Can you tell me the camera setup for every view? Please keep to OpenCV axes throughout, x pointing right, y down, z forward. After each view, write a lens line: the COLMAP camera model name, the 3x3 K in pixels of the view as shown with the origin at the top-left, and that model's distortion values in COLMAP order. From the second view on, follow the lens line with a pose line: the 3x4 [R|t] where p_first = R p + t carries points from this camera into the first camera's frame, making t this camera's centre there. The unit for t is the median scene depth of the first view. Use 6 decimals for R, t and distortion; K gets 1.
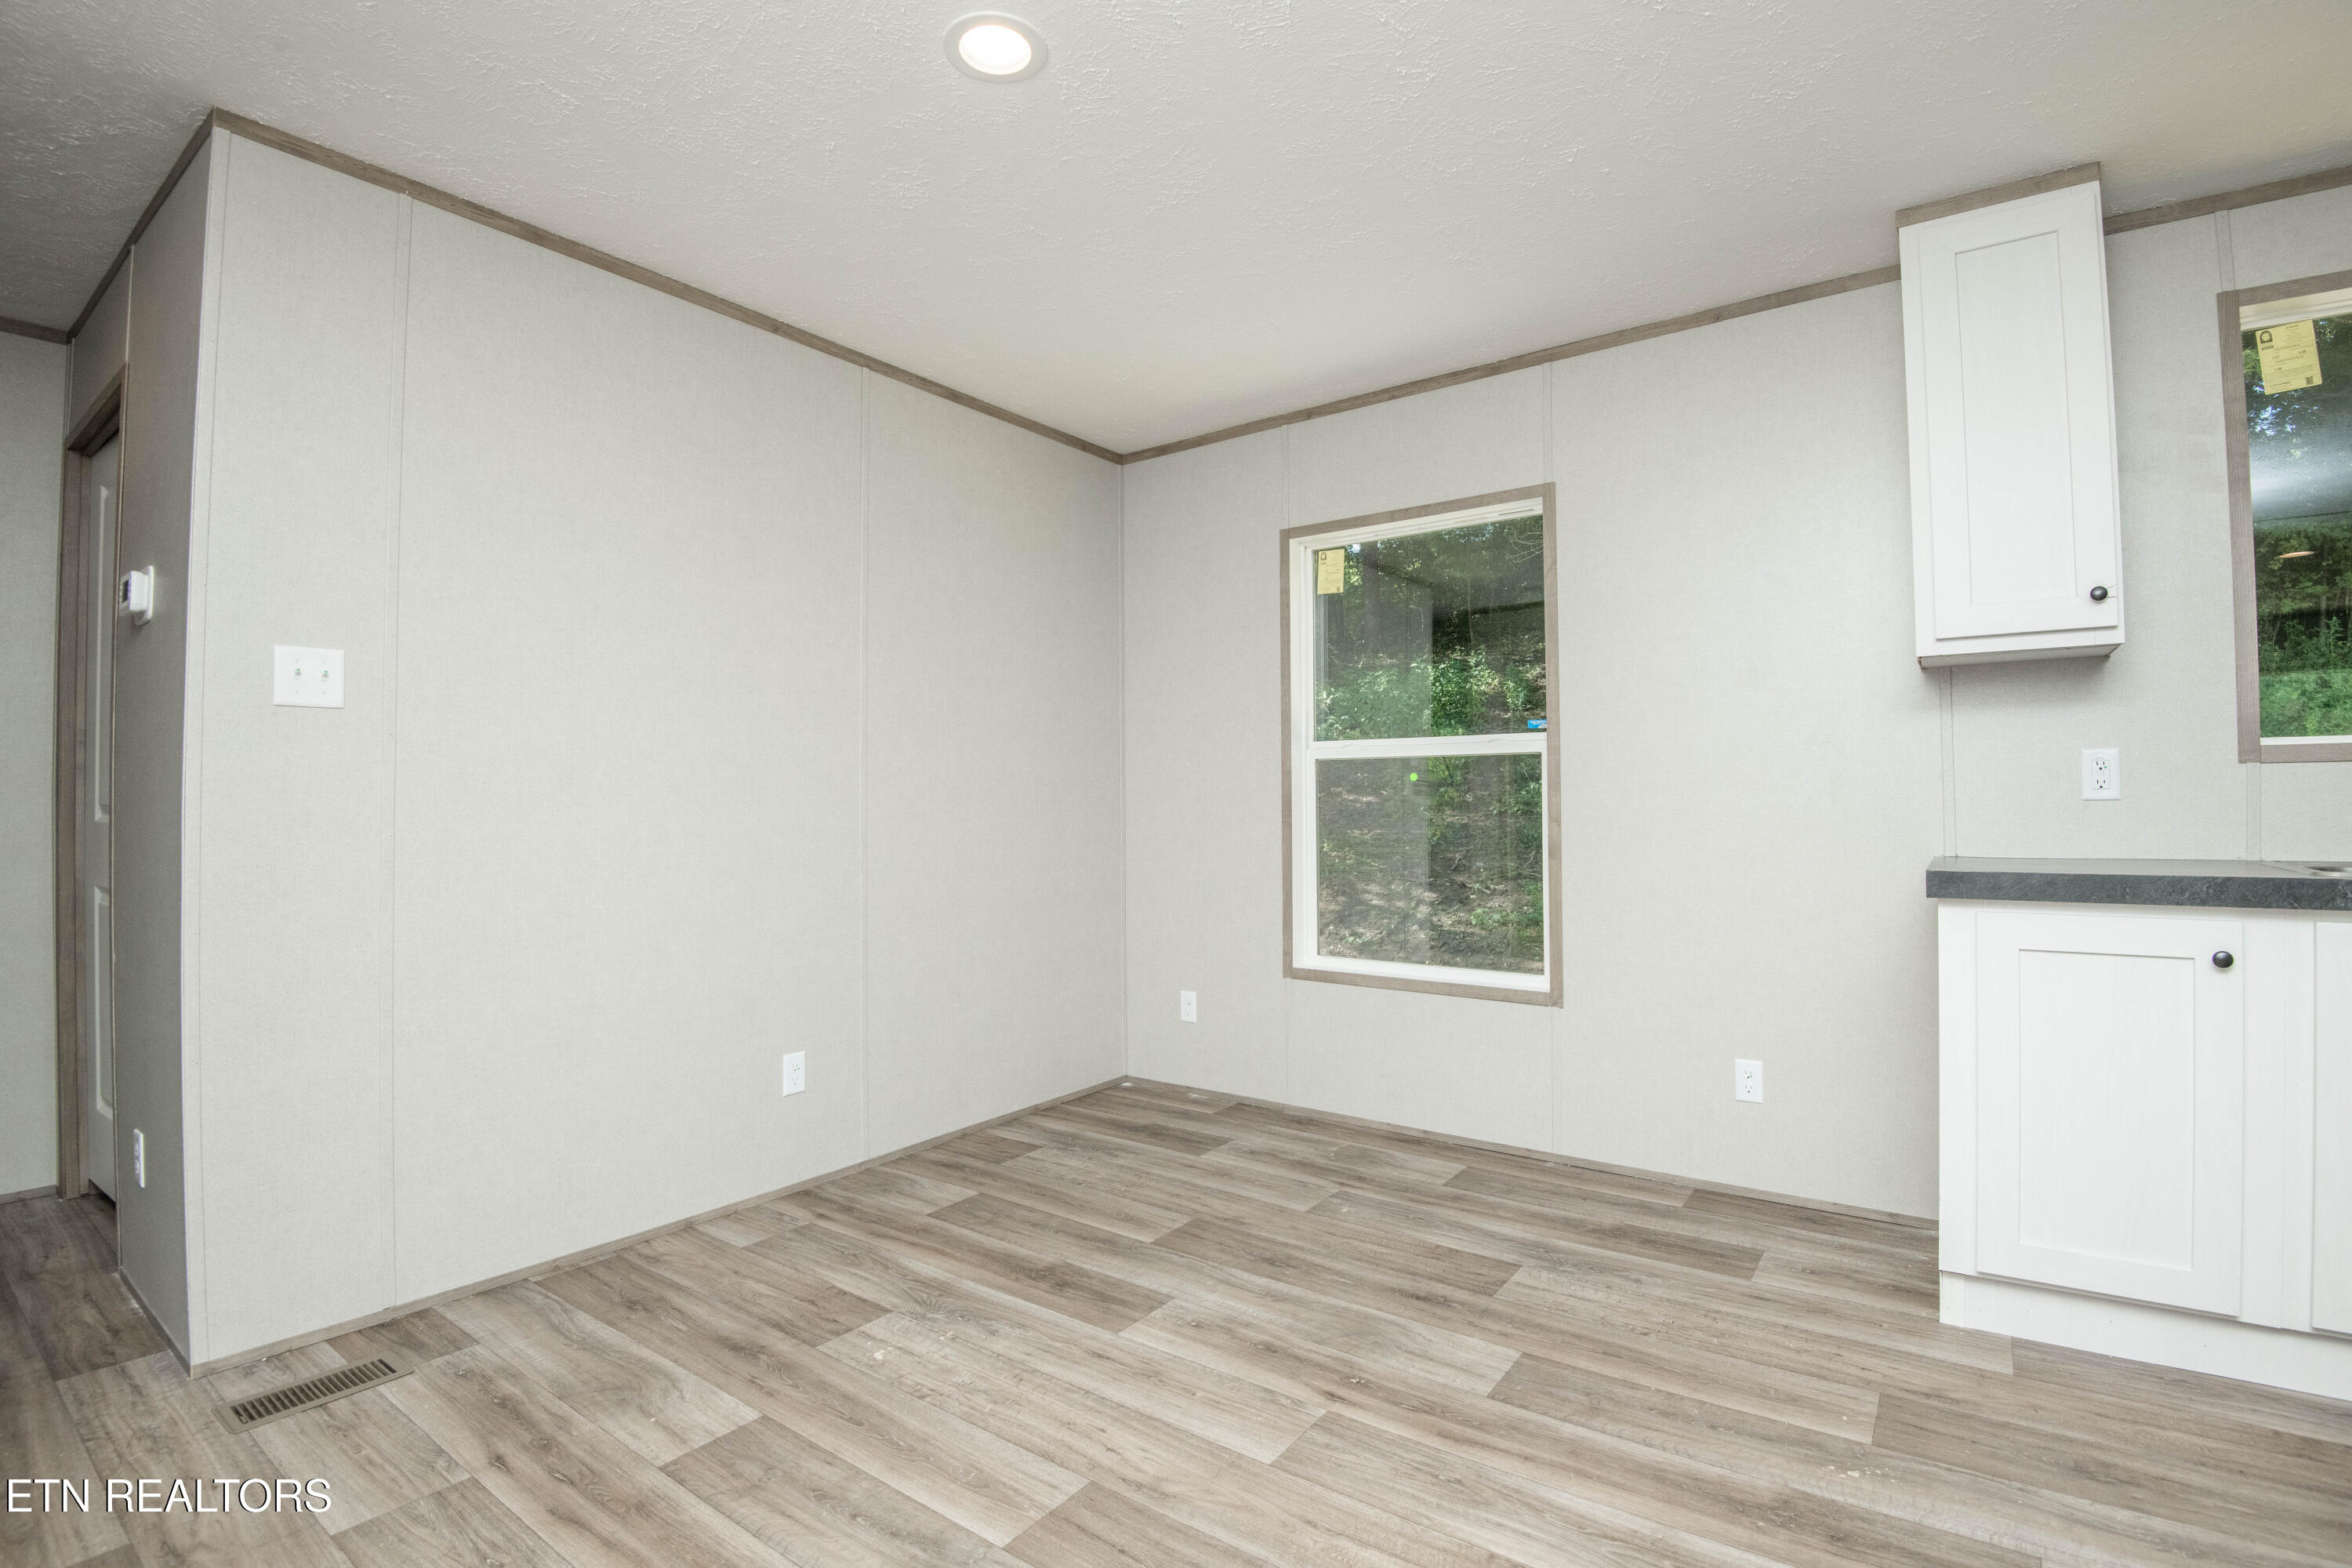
lens RADIAL K [[1089.6, 0, 1187.5], [0, 1089.6, 785.4], [0, 0, 1]] dist [-0.008460, -0.019529]
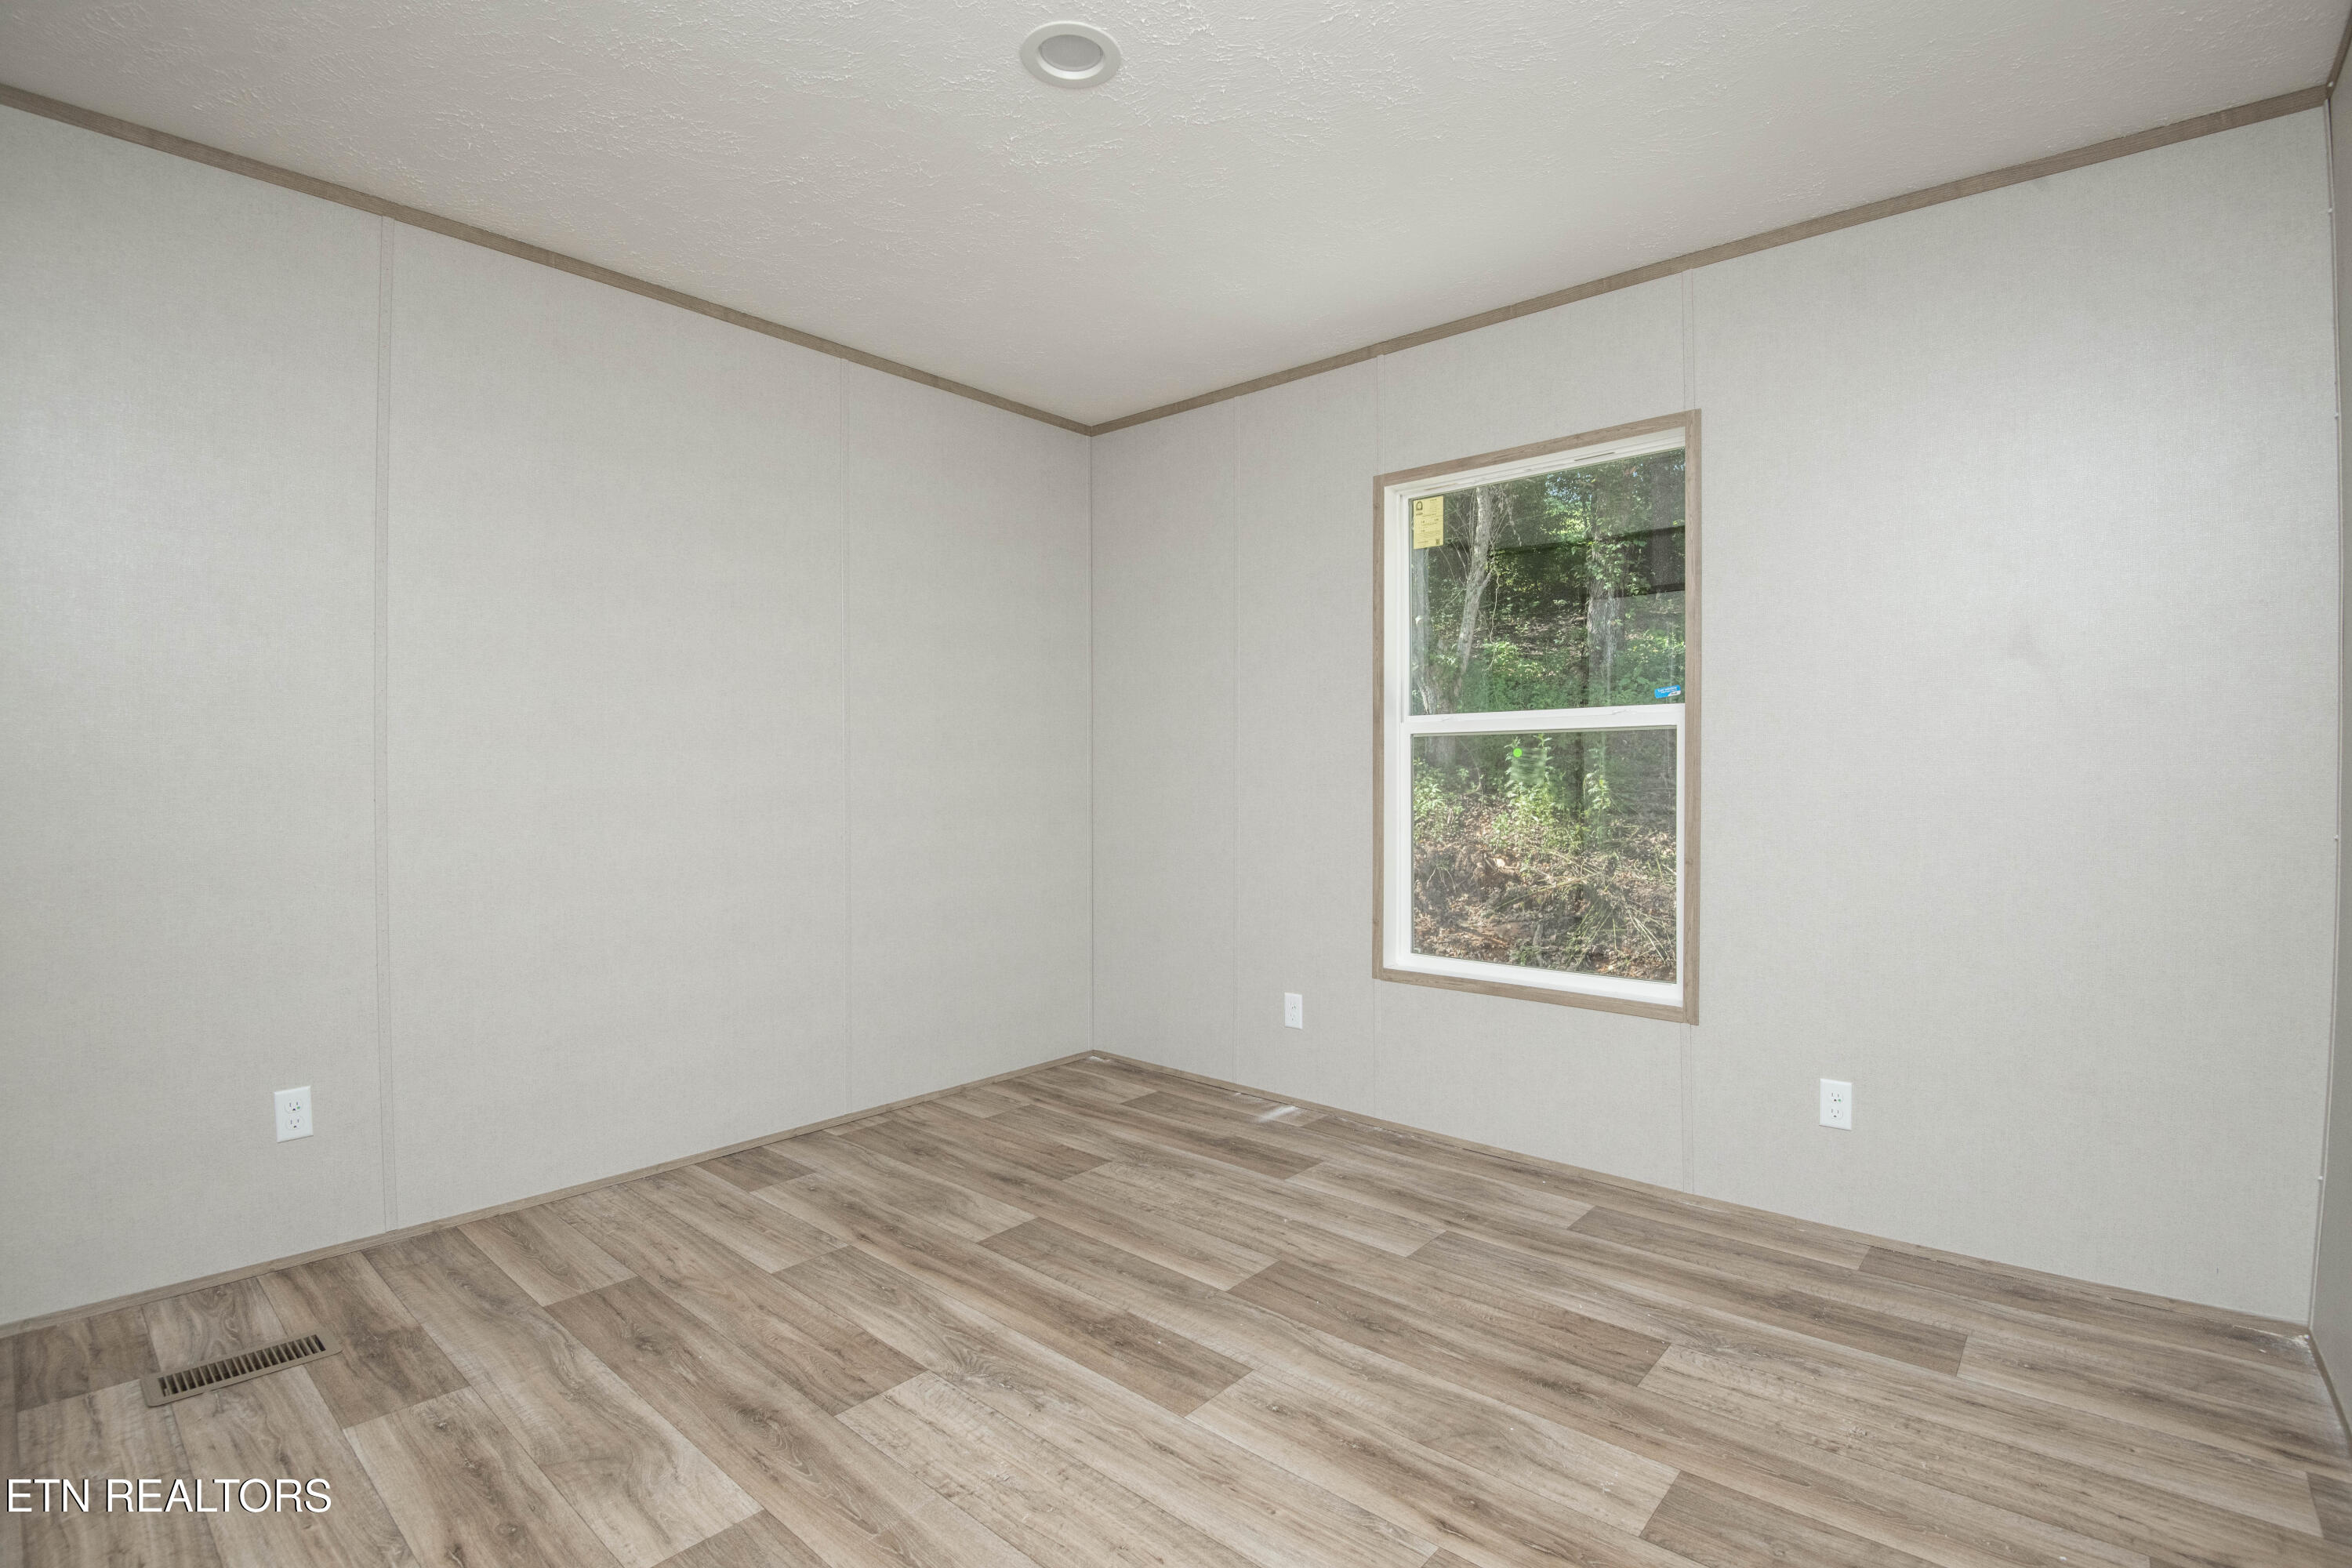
lens RADIAL K [[1089.6, 0, 1187.5], [0, 1089.6, 785.4], [0, 0, 1]] dist [-0.008460, -0.019529]
pose [[0.996577, 0.010983, -0.081941, 0.001610], [-0.008477, 0.999487, 0.030869, -0.011242], [0.082238, -0.030068, 0.996159, 0.176853]]
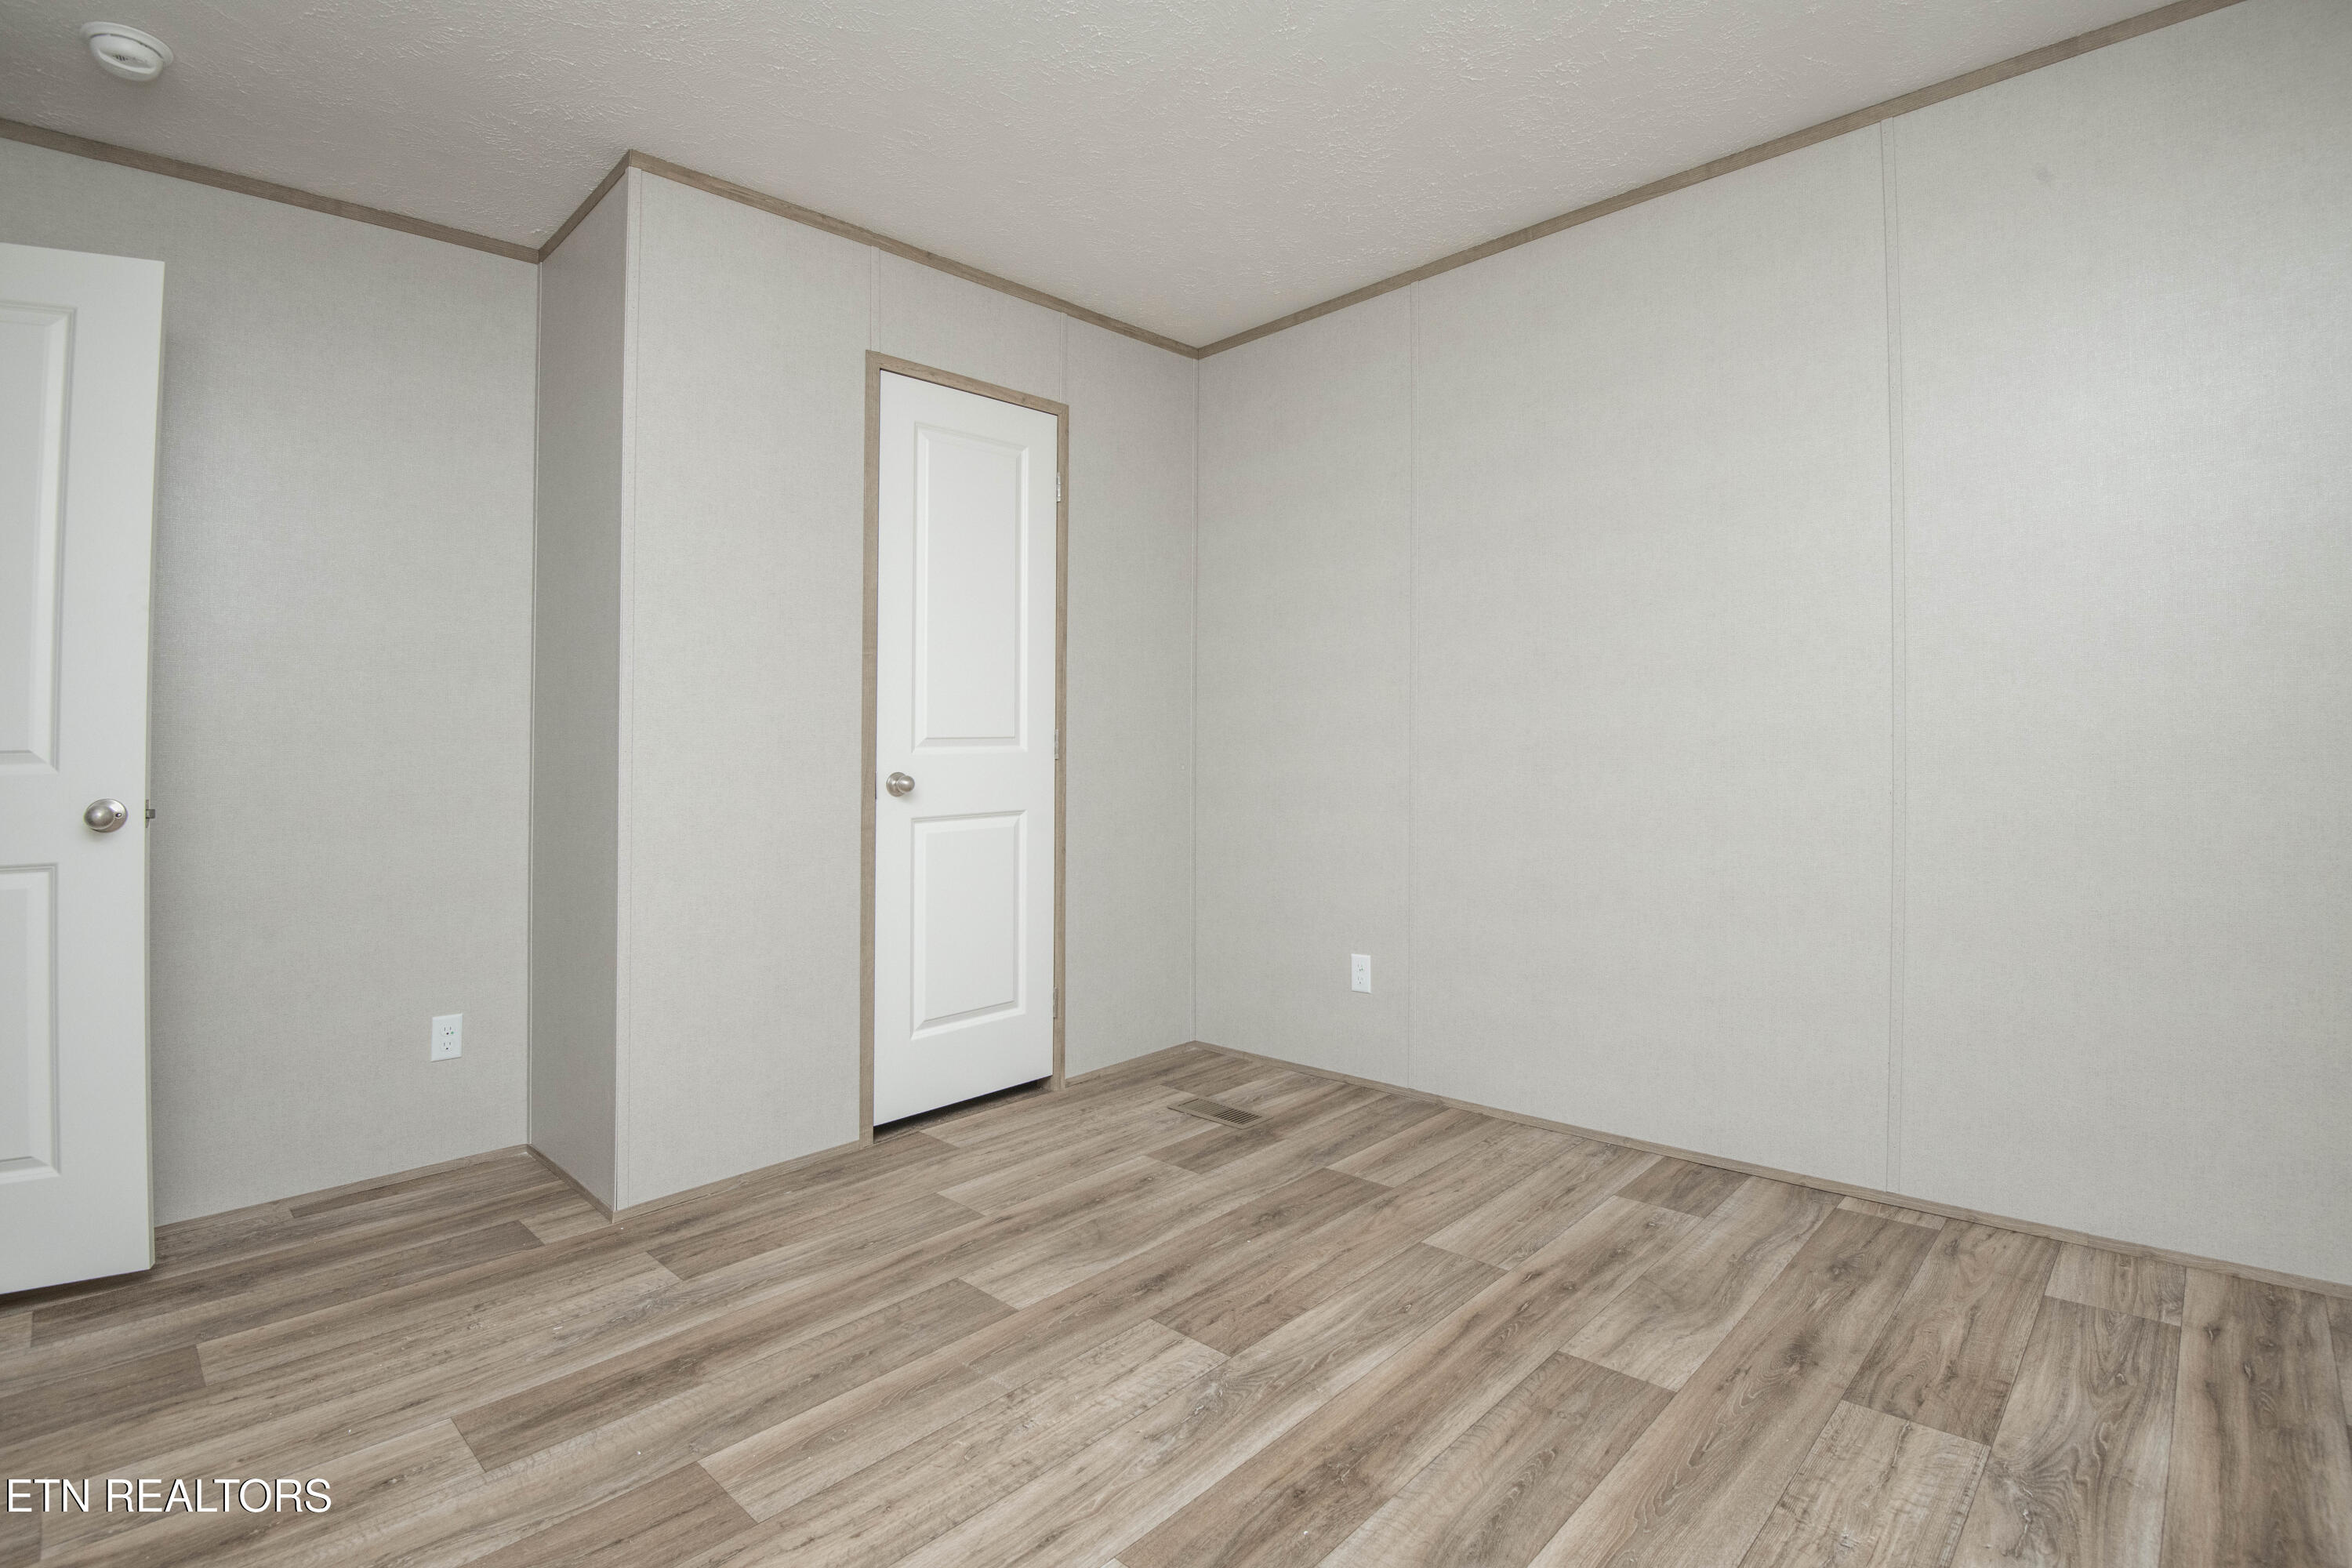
lens RADIAL K [[1112.8, 0, 1188.5], [0, 1112.8, 792.4], [0, 0, 1]] dist [-0.026059, -0.006937]
pose [[-0.137634, 0.044380, -0.989488, 0.532118], [0.045813, 0.998212, 0.038399, 0.046142], [0.989423, -0.040047, -0.139421, 1.151154]]
